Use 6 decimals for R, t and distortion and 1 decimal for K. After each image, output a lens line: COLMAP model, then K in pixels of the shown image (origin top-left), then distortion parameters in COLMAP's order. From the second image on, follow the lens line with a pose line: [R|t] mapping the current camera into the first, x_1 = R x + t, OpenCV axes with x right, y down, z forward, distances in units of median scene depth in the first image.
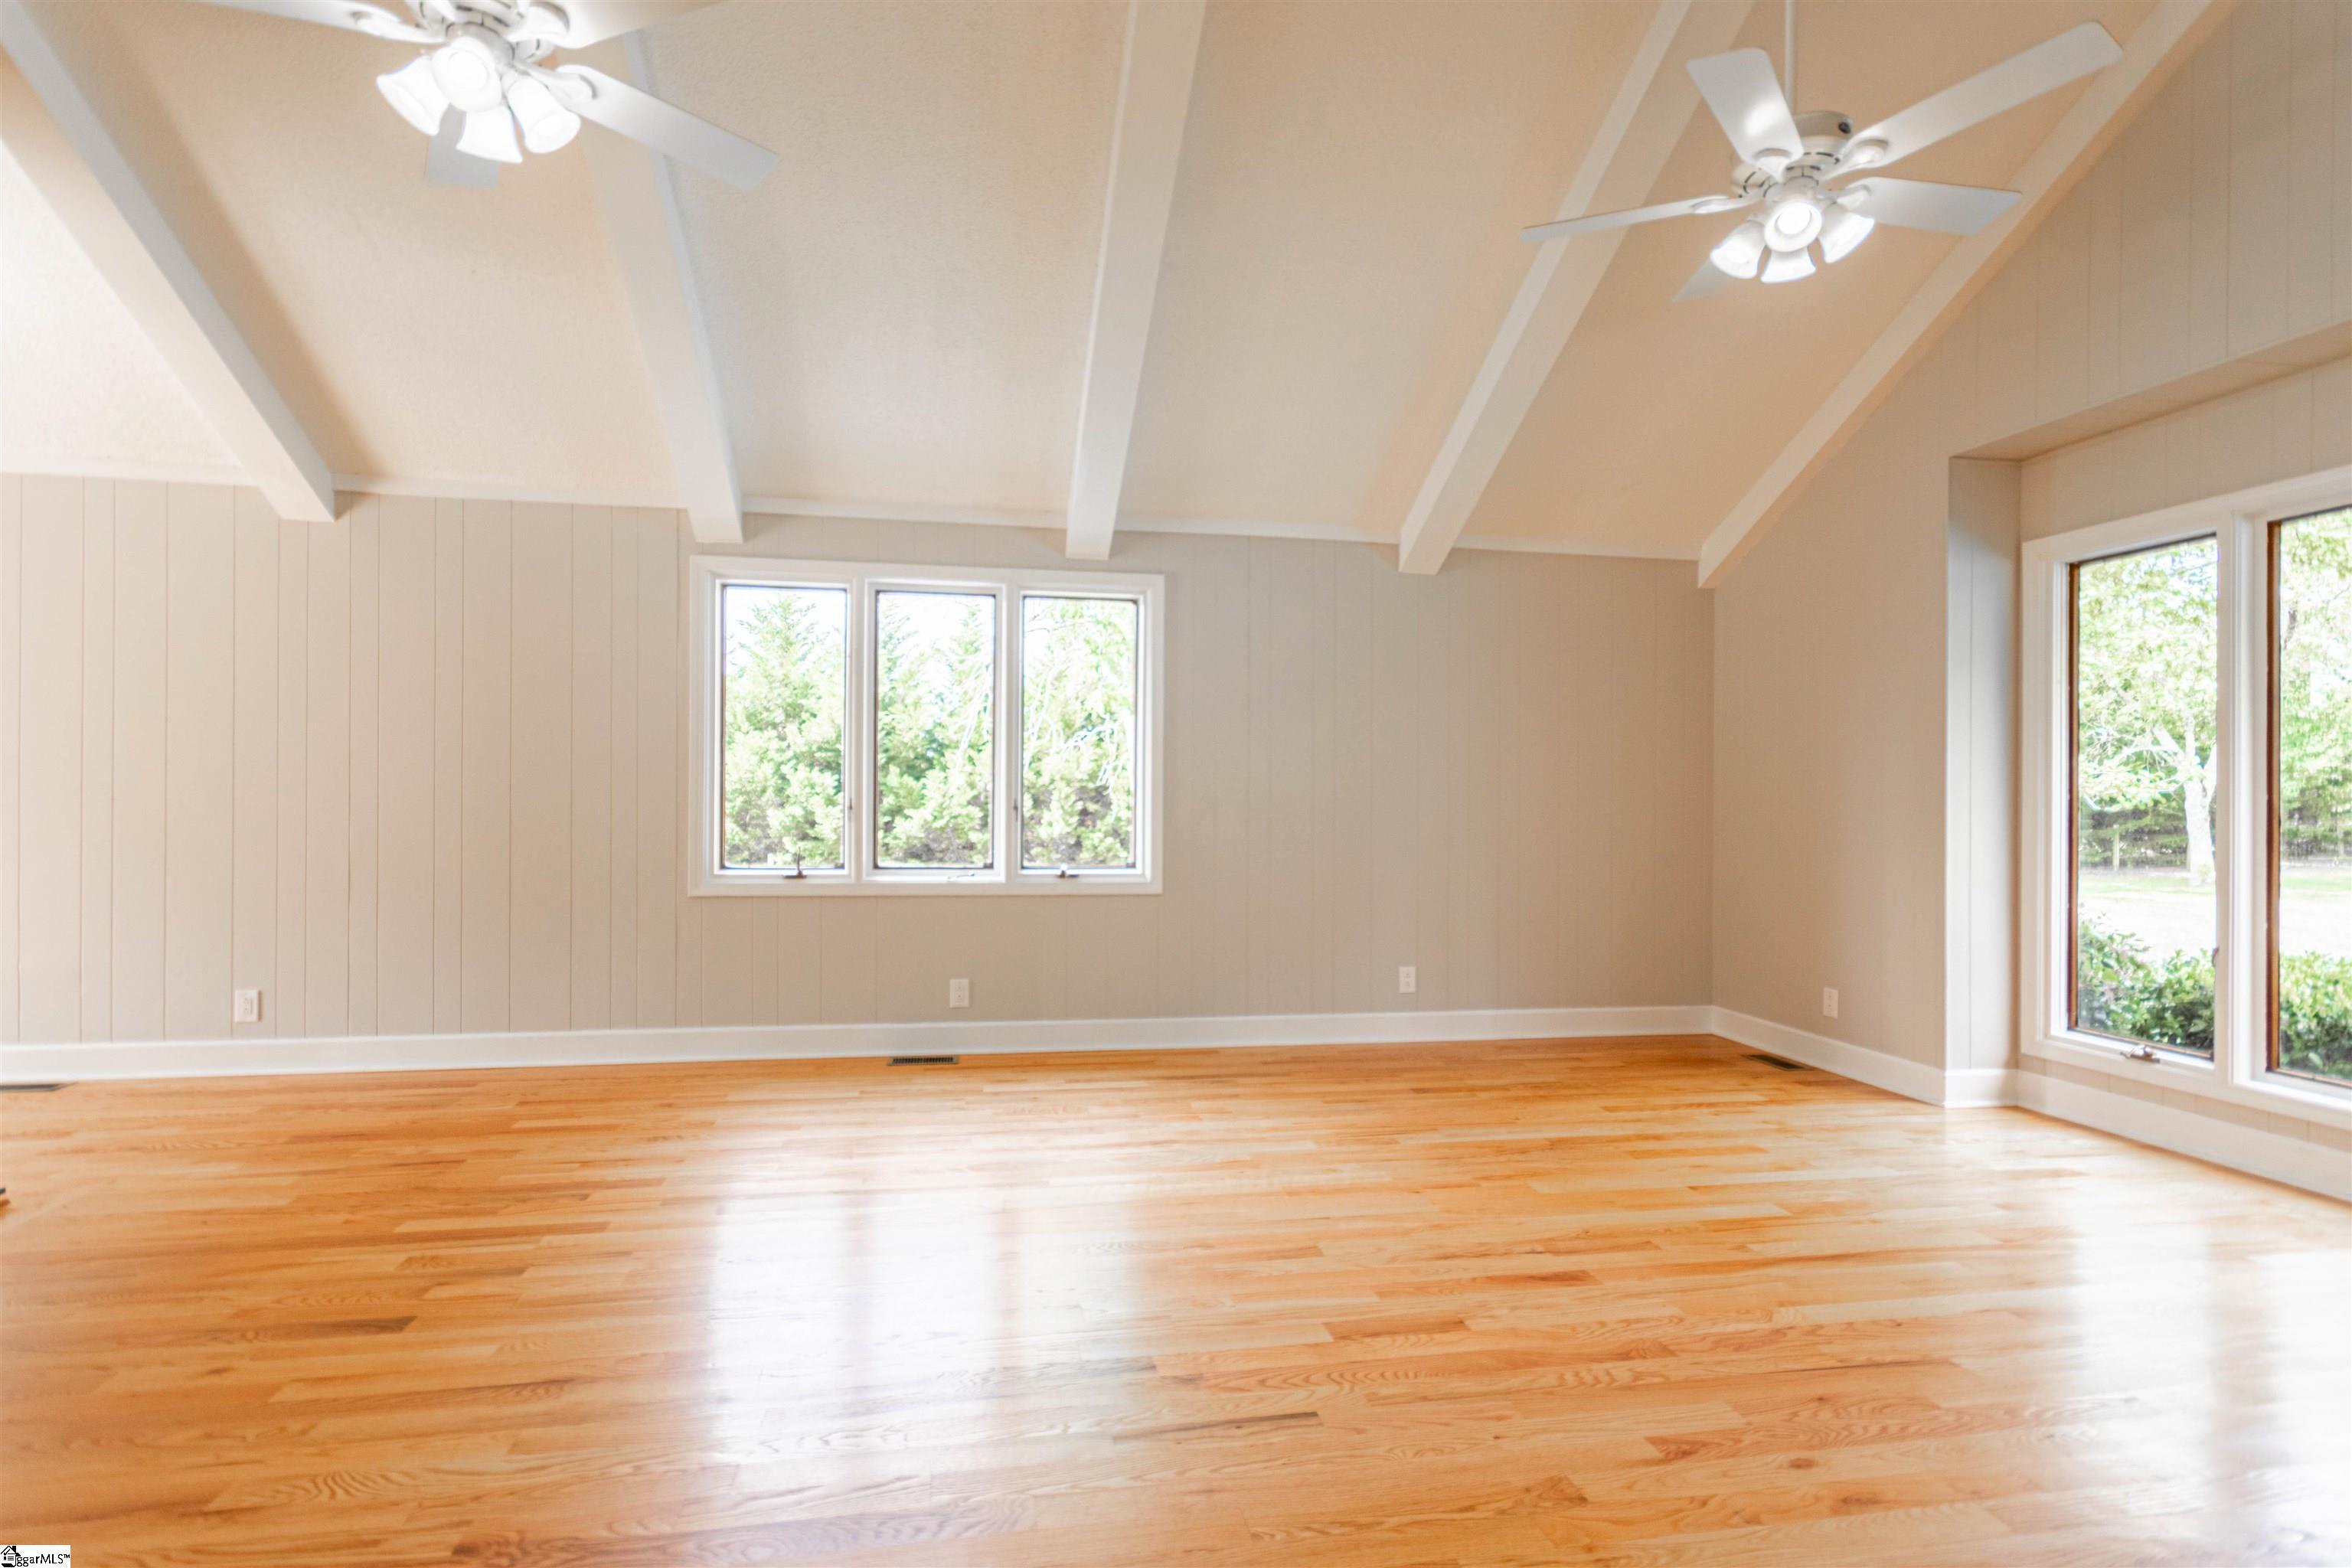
lens RADIAL K [[1108.6, 0, 1121.4], [0, 1108.6, 803.2], [0, 0, 1]] dist [0.000875, 0.001245]
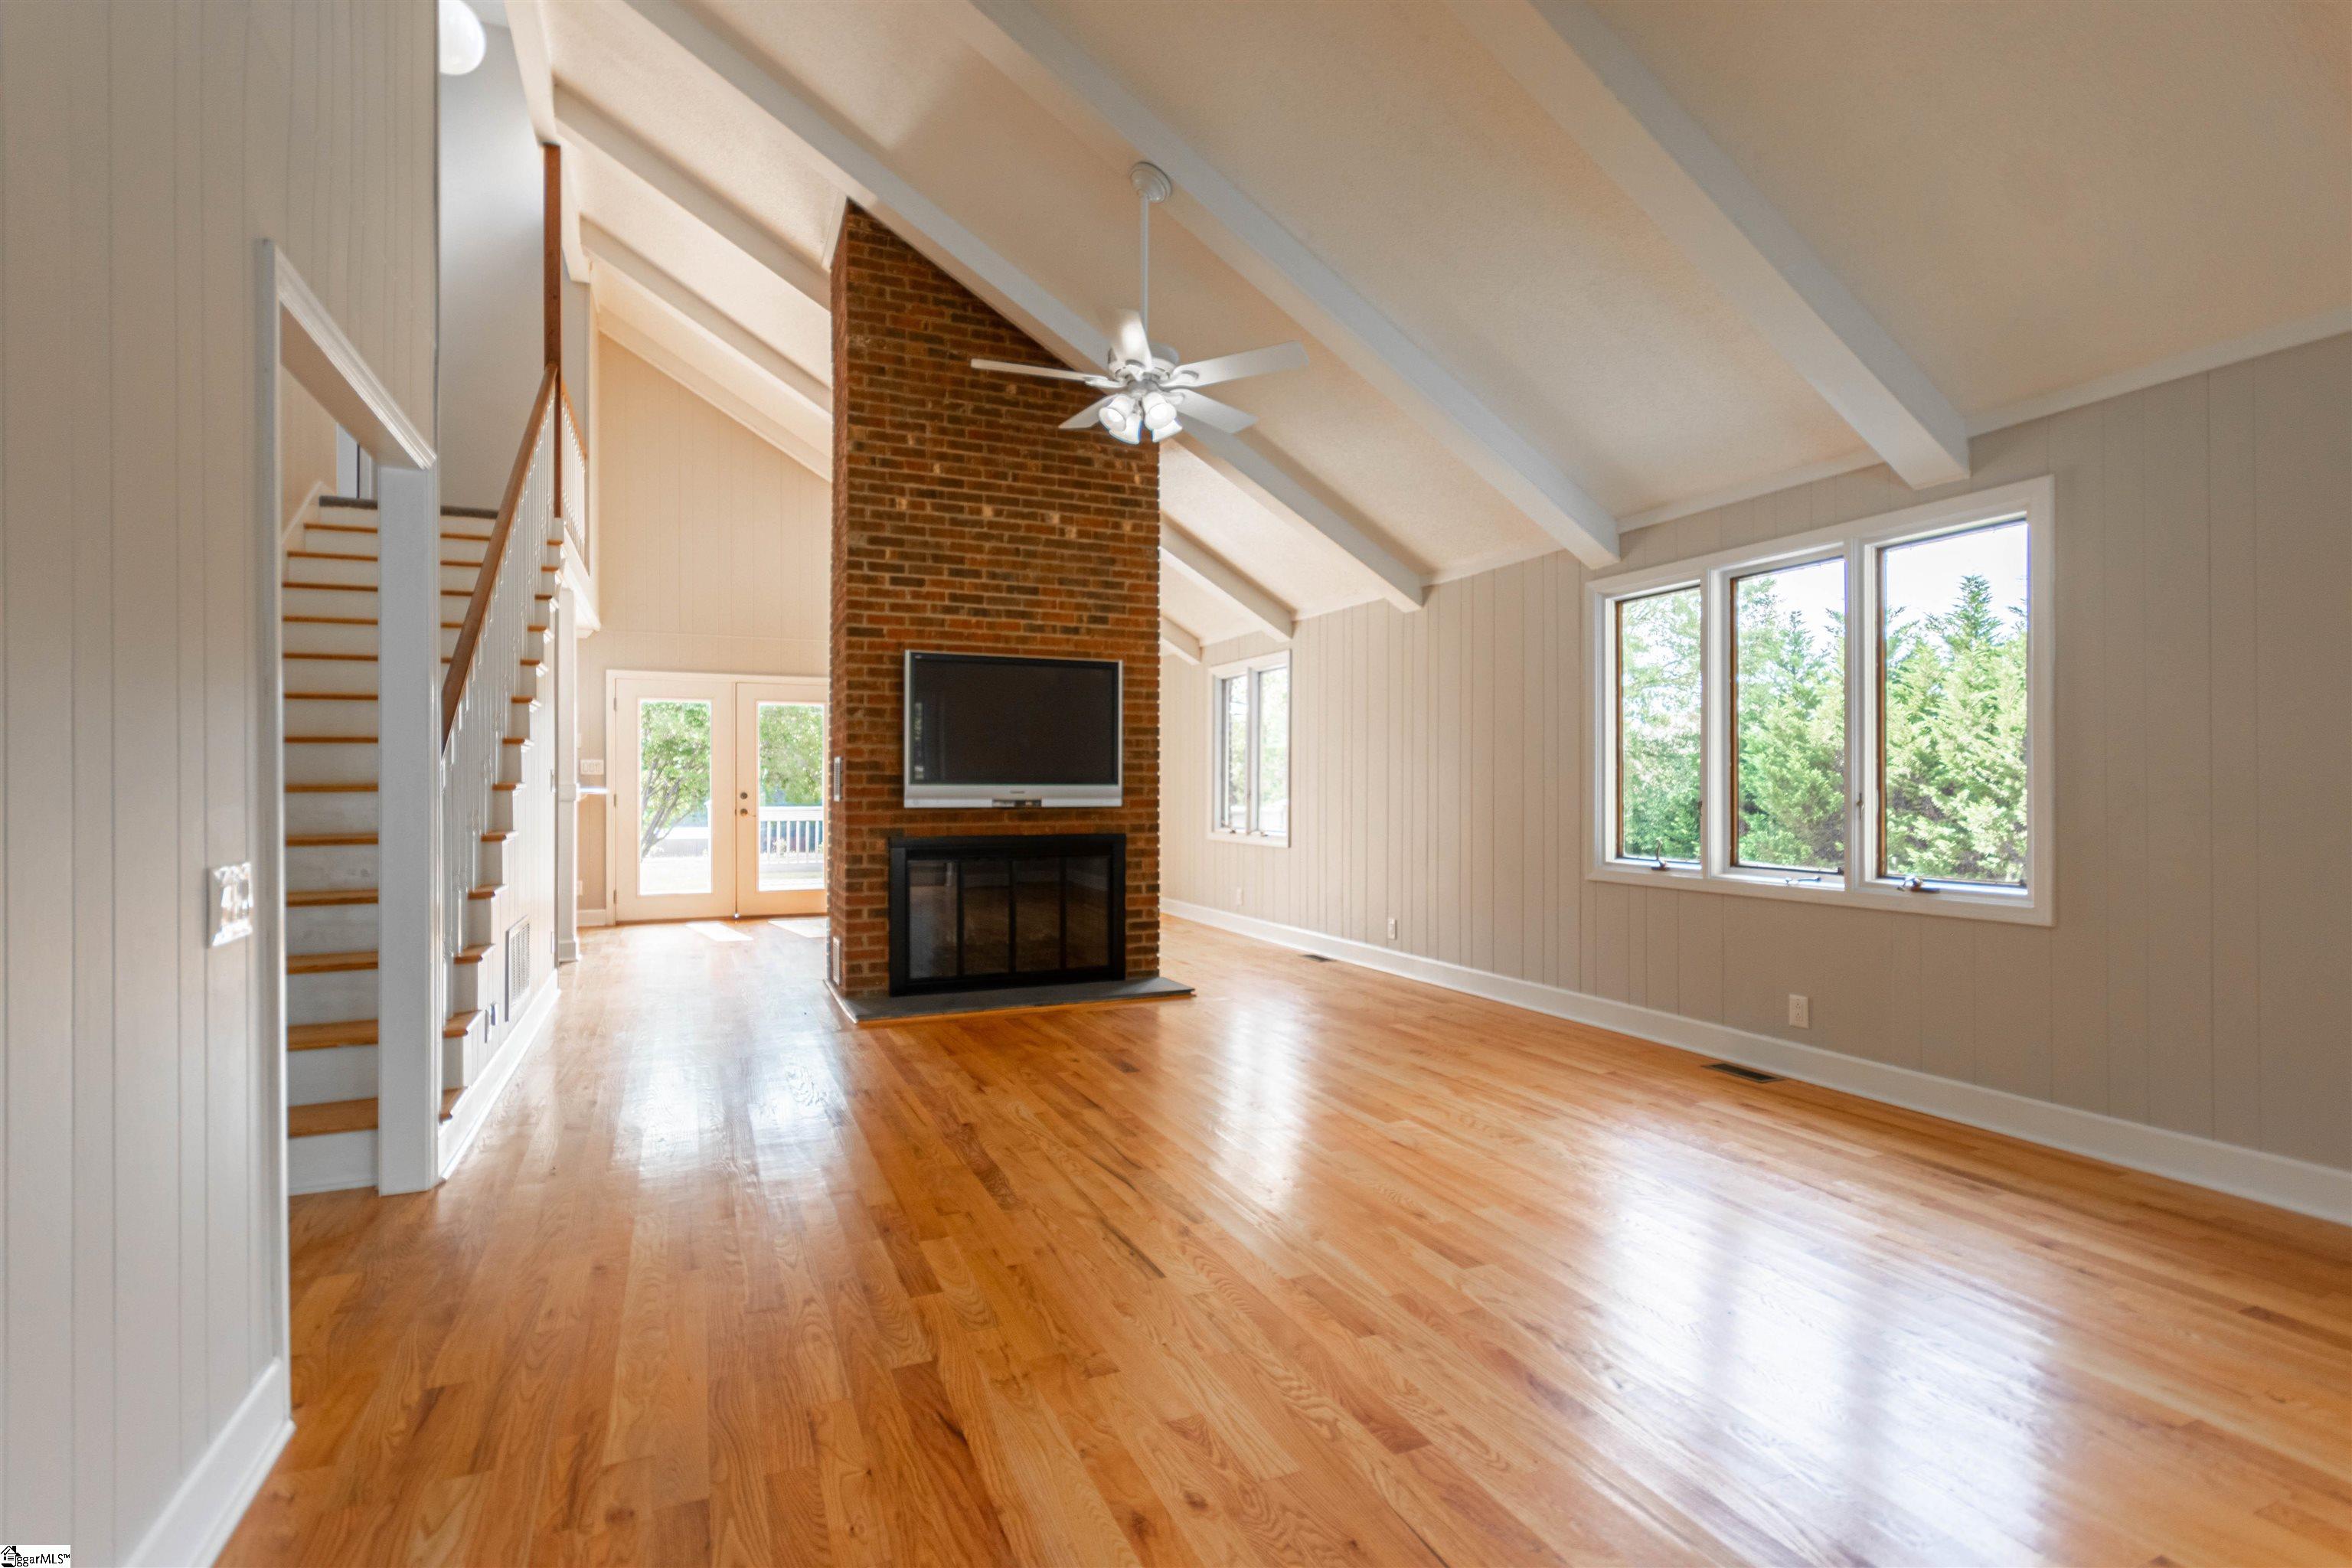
lens RADIAL K [[1098.8, 0, 1168.0], [0, 1098.8, 789.3], [0, 0, 1]] dist [-0.019560, 0.000423]
pose [[0.243864, -0.009728, -0.969761, 0.723234], [-0.001881, 0.999943, -0.010504, 0.003823], [0.969808, 0.004386, 0.243832, 0.362416]]
